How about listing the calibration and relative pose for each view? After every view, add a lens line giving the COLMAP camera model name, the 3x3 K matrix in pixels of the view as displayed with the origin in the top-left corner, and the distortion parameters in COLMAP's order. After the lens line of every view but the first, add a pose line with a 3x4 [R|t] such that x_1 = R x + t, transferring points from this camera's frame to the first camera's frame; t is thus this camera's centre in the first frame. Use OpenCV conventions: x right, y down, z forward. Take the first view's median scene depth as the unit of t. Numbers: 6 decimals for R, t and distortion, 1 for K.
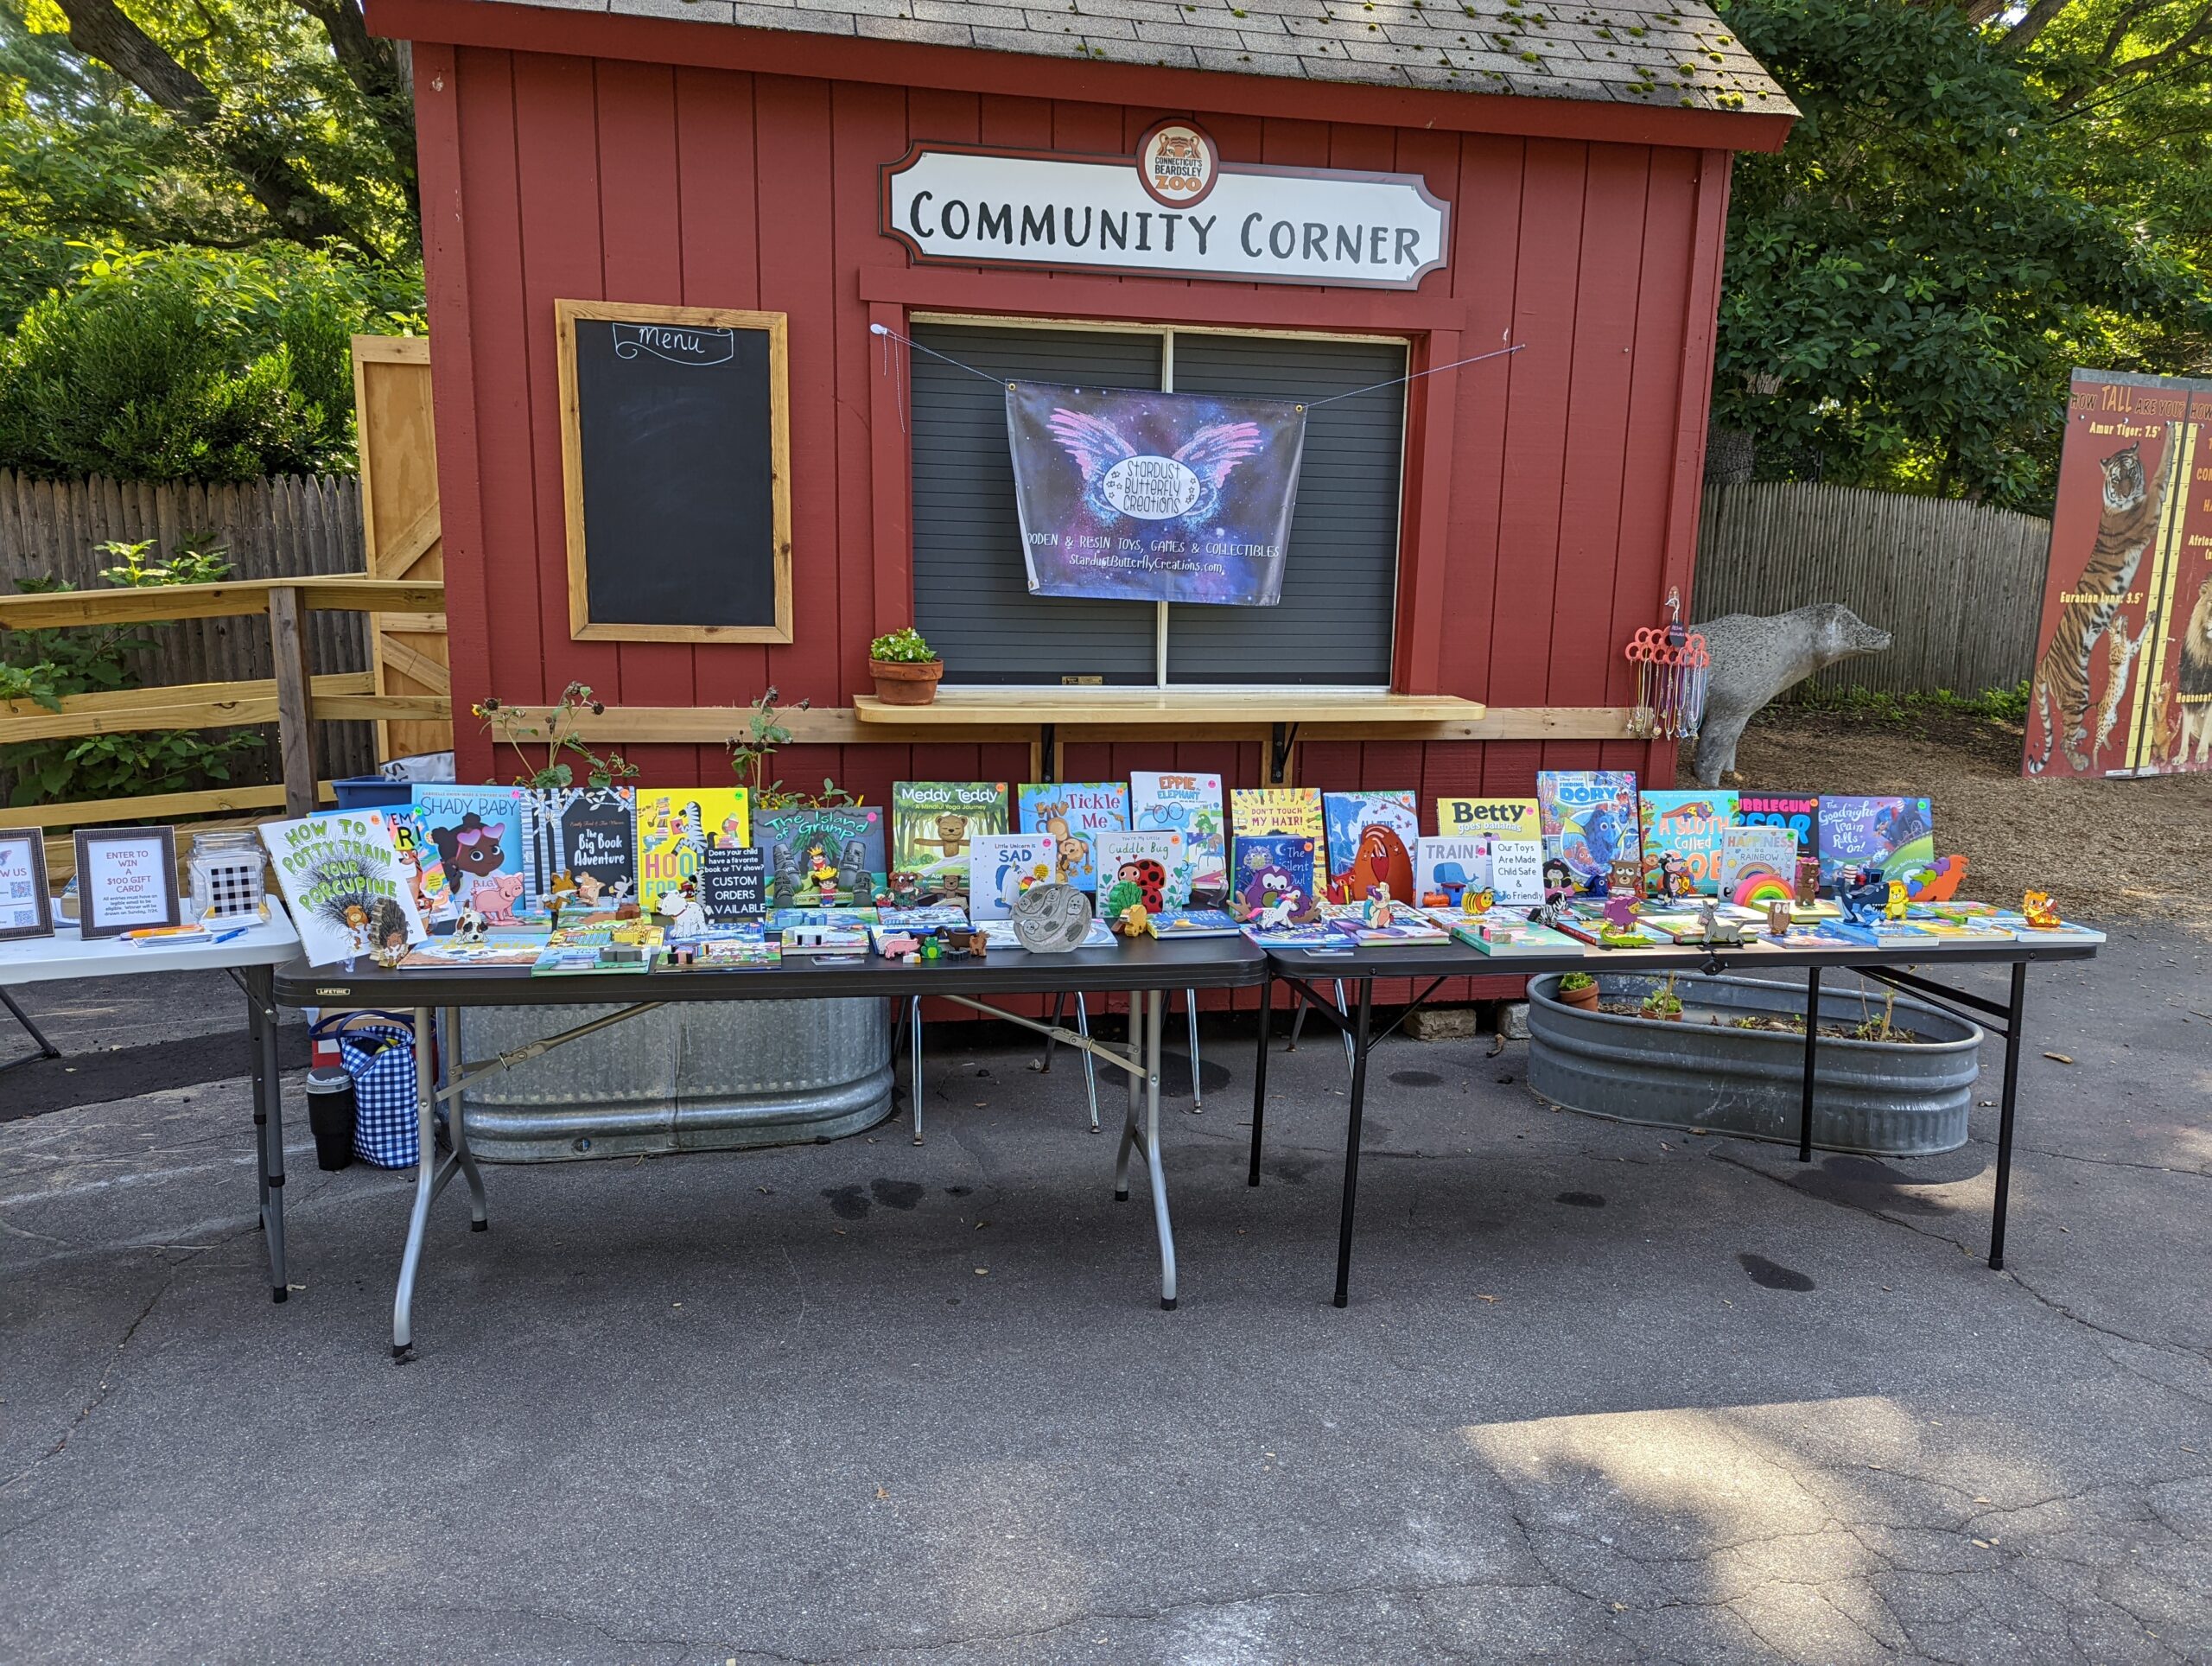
lens RADIAL K [[1346.8, 0, 1106.0], [0, 1346.8, 833.0], [0, 0, 1]] dist [0.058885, -0.060212]
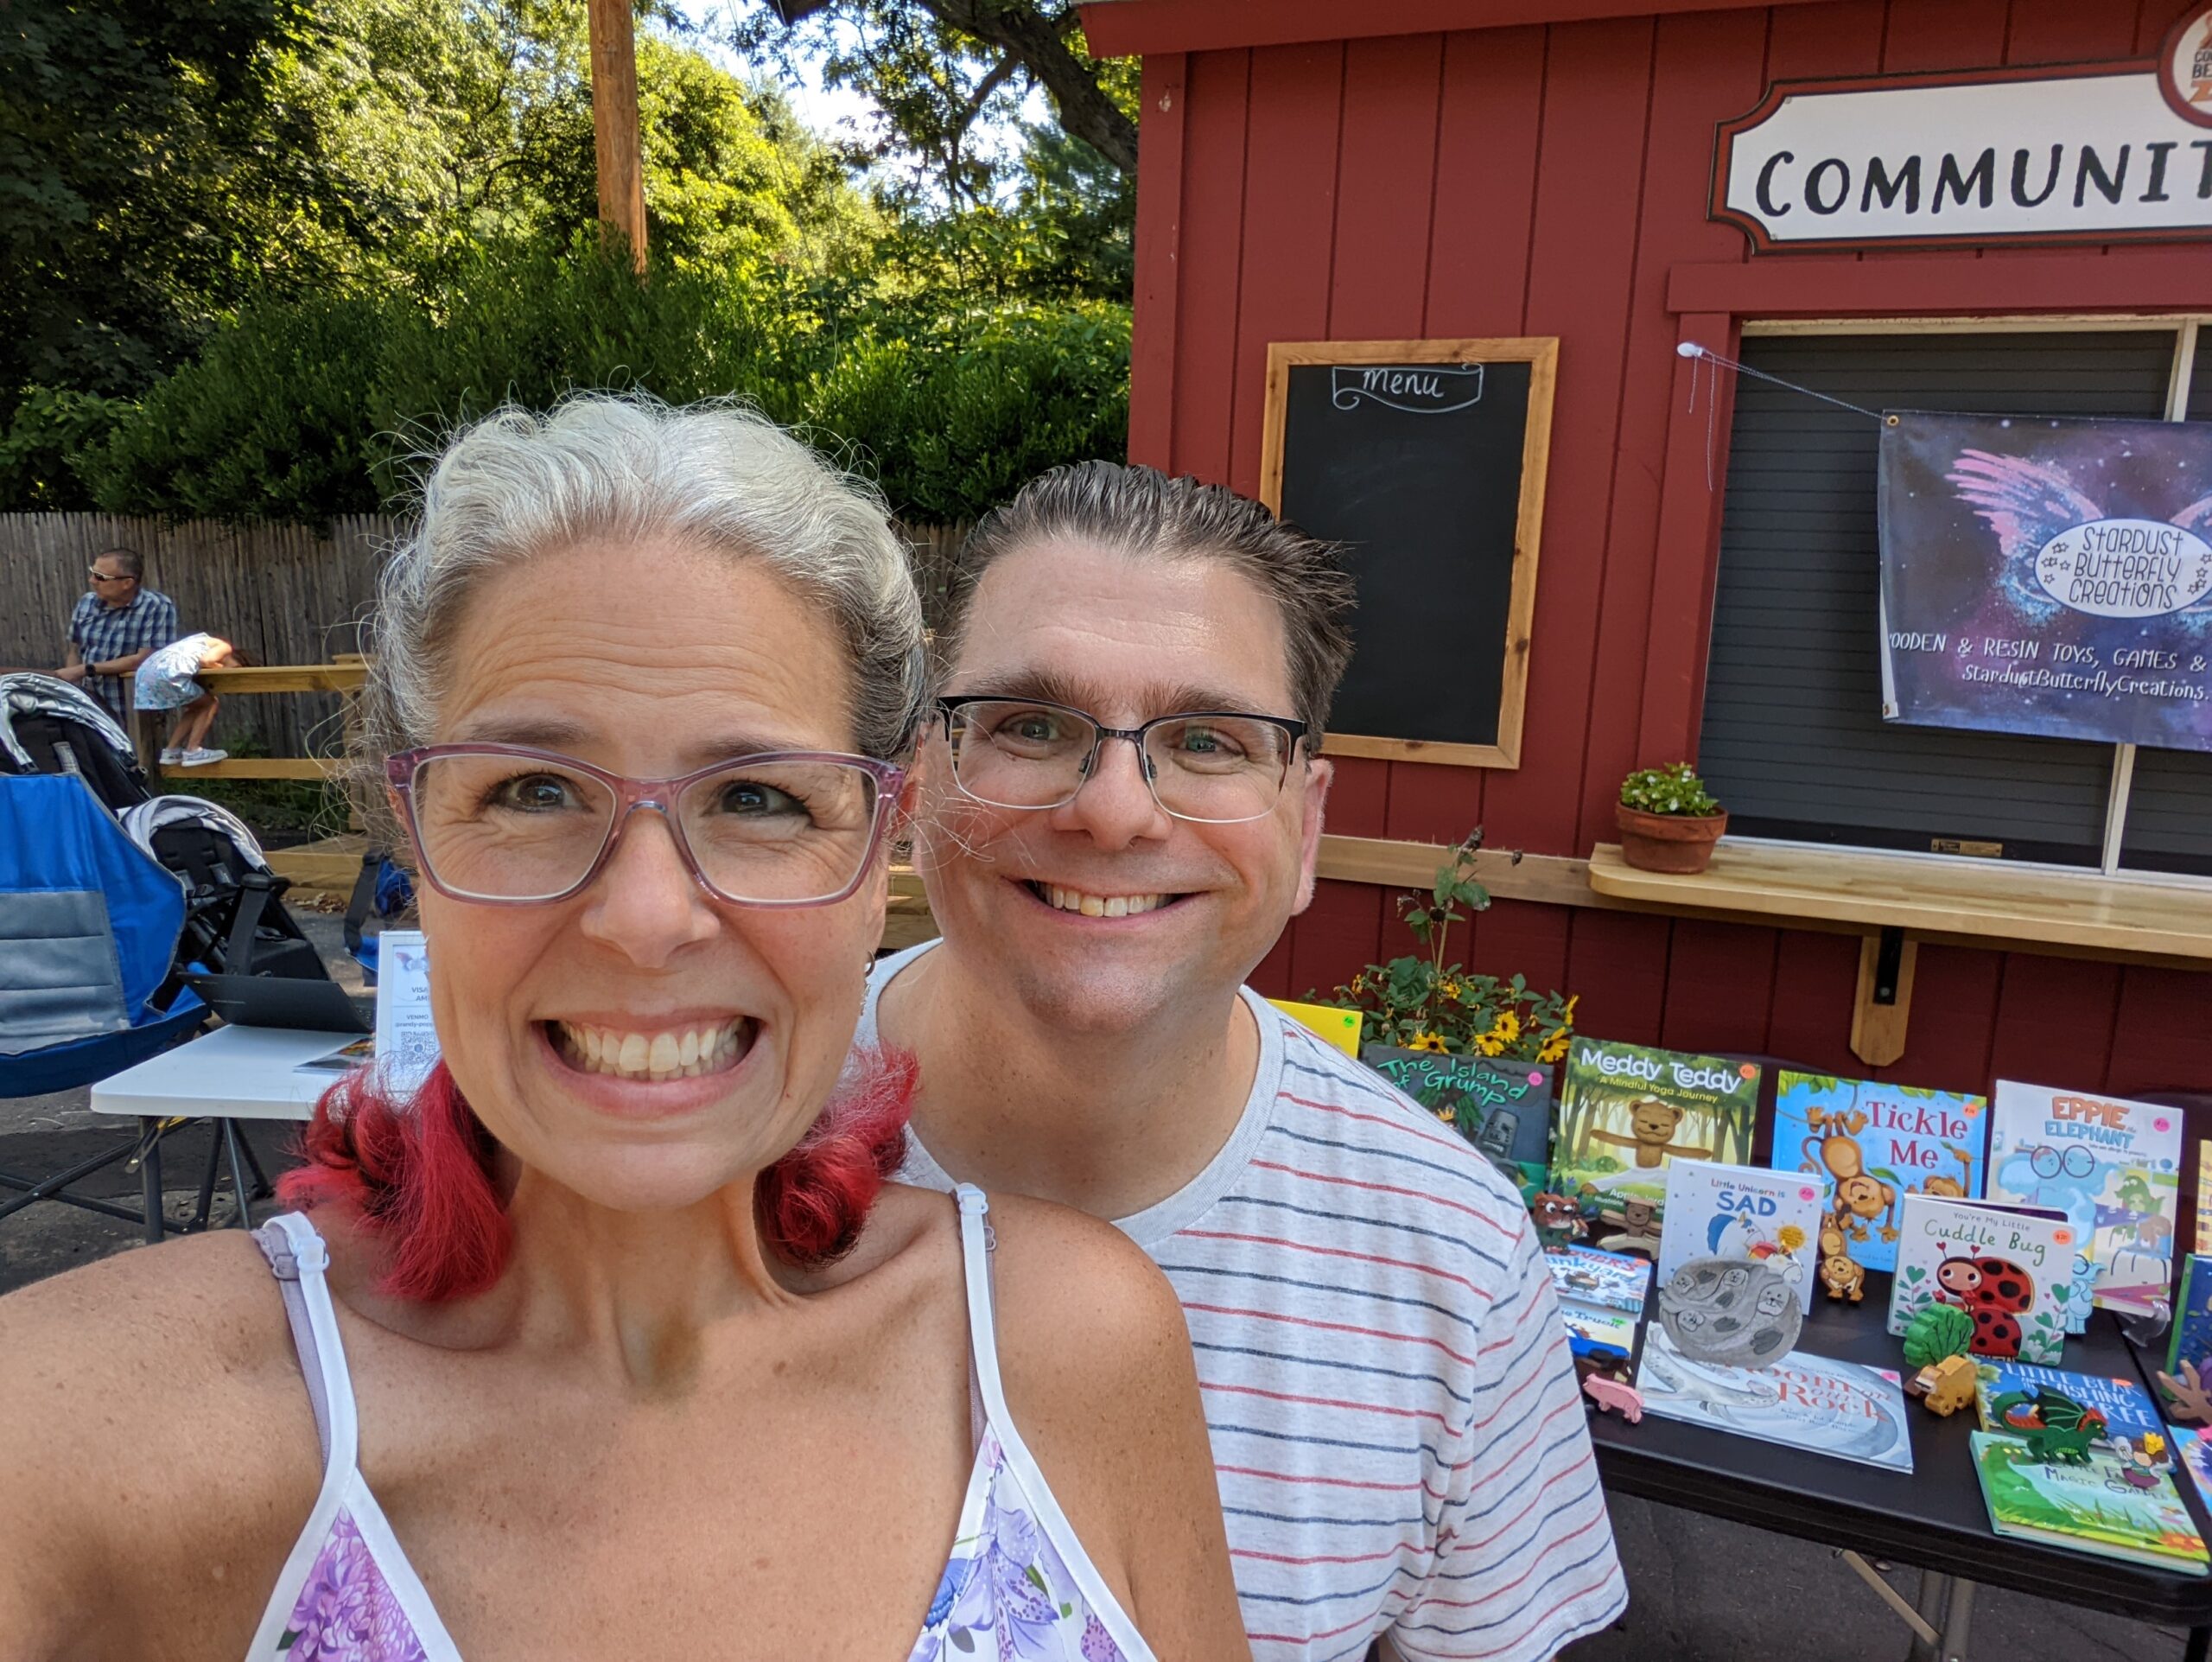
lens RADIAL K [[1472.6, 0, 1106.0], [0, 1472.6, 831.0], [0, 0, 1]] dist [0.010142, -0.028491]
pose [[0.835141, 0.114642, -0.537955, 0.021721], [-0.132445, 0.991175, 0.005613, -0.084645], [0.533851, 0.066561, 0.842955, 0.201312]]
